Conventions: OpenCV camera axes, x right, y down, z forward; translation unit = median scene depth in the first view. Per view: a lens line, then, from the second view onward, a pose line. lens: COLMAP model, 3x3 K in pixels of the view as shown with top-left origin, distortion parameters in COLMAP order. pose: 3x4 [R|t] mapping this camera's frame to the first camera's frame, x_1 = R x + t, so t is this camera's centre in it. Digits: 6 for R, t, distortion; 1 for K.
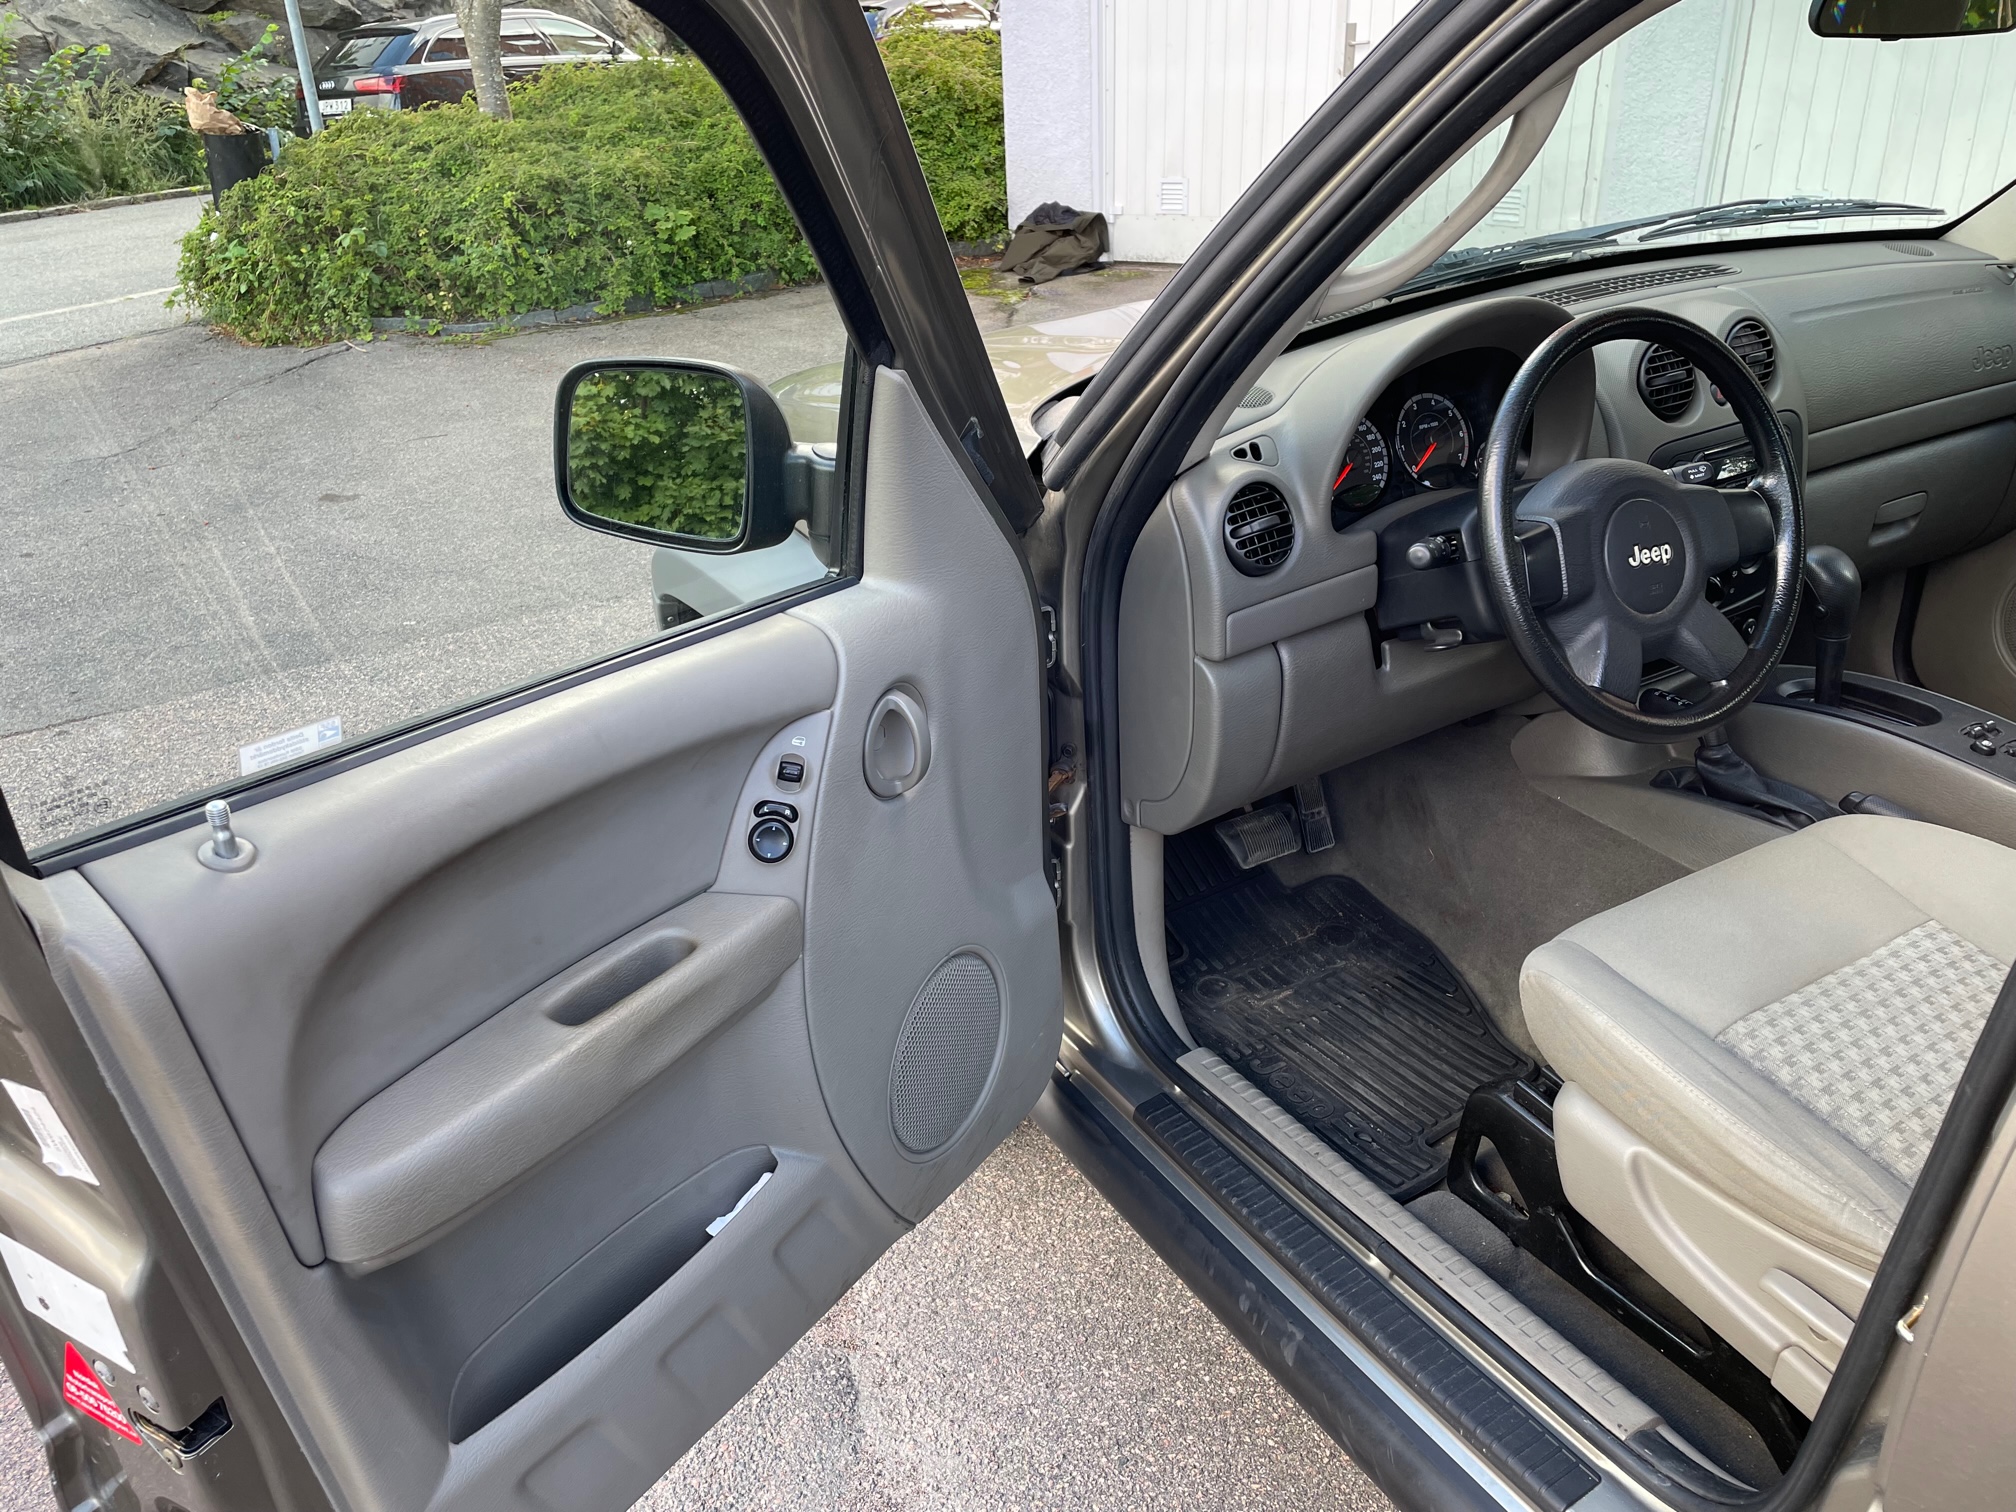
lens RADIAL K [[1550.2, 0, 985.5], [0, 1550.2, 753.2], [0, 0, 1]] dist [0.101024, -0.135758]
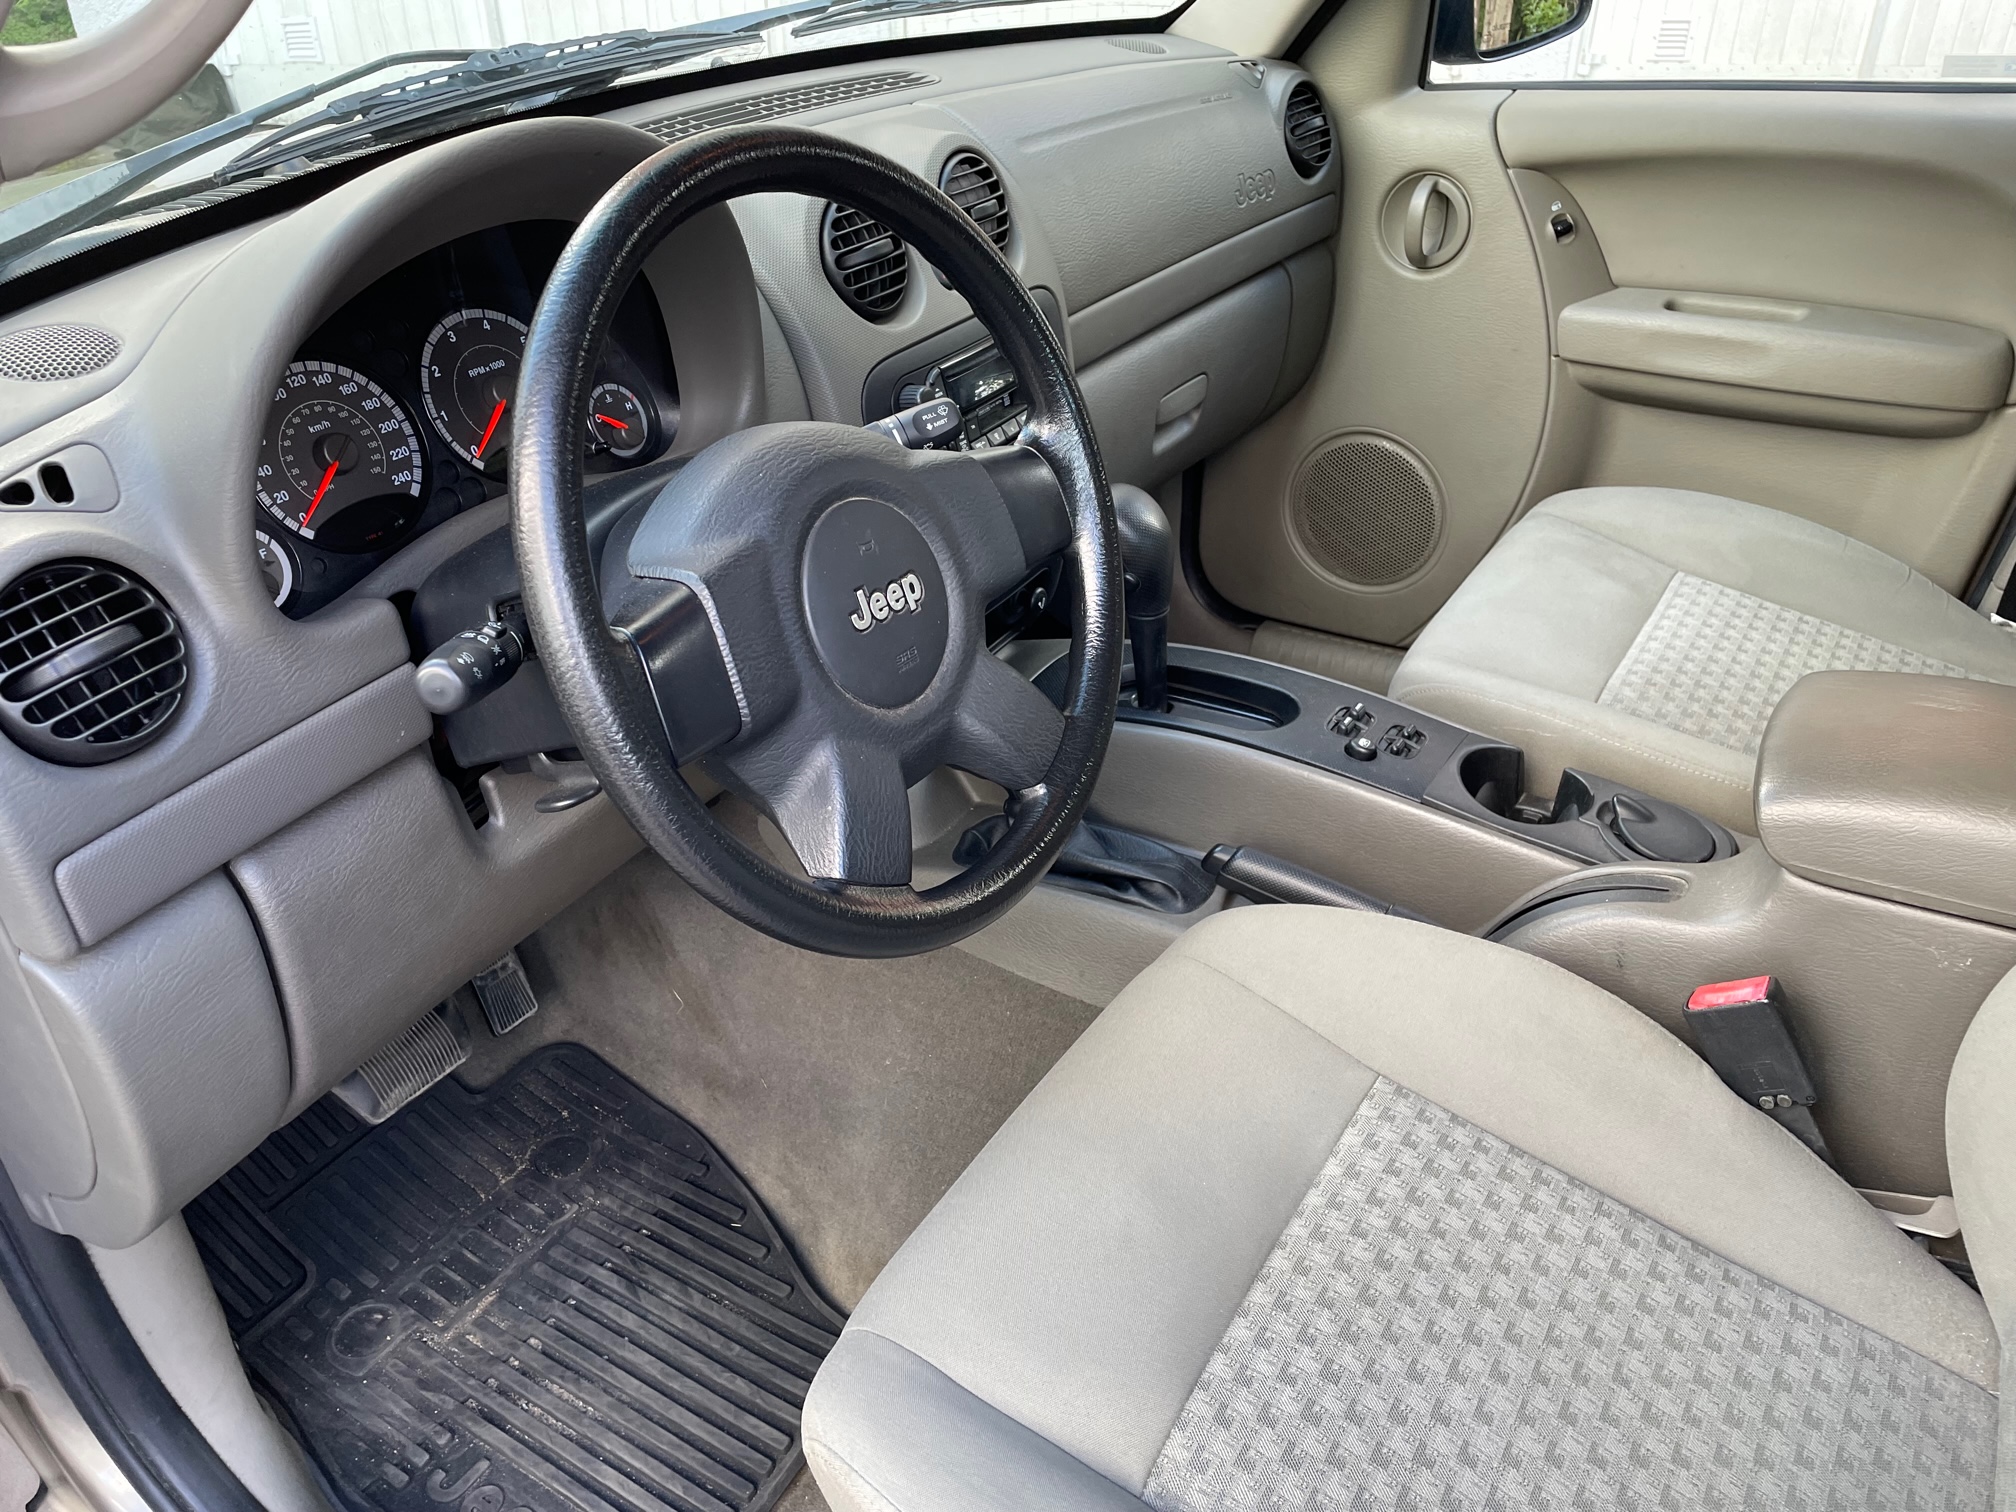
lens RADIAL K [[1429.9, 0, 965.0], [0, 1429.9, 752.2], [0, 0, 1]] dist [0.086948, -0.111988]
pose [[0.900262, -0.209466, 0.381644, 0.211456], [0.168661, 0.975991, 0.137820, -0.118729], [-0.401350, -0.059706, 0.913977, 0.456205]]
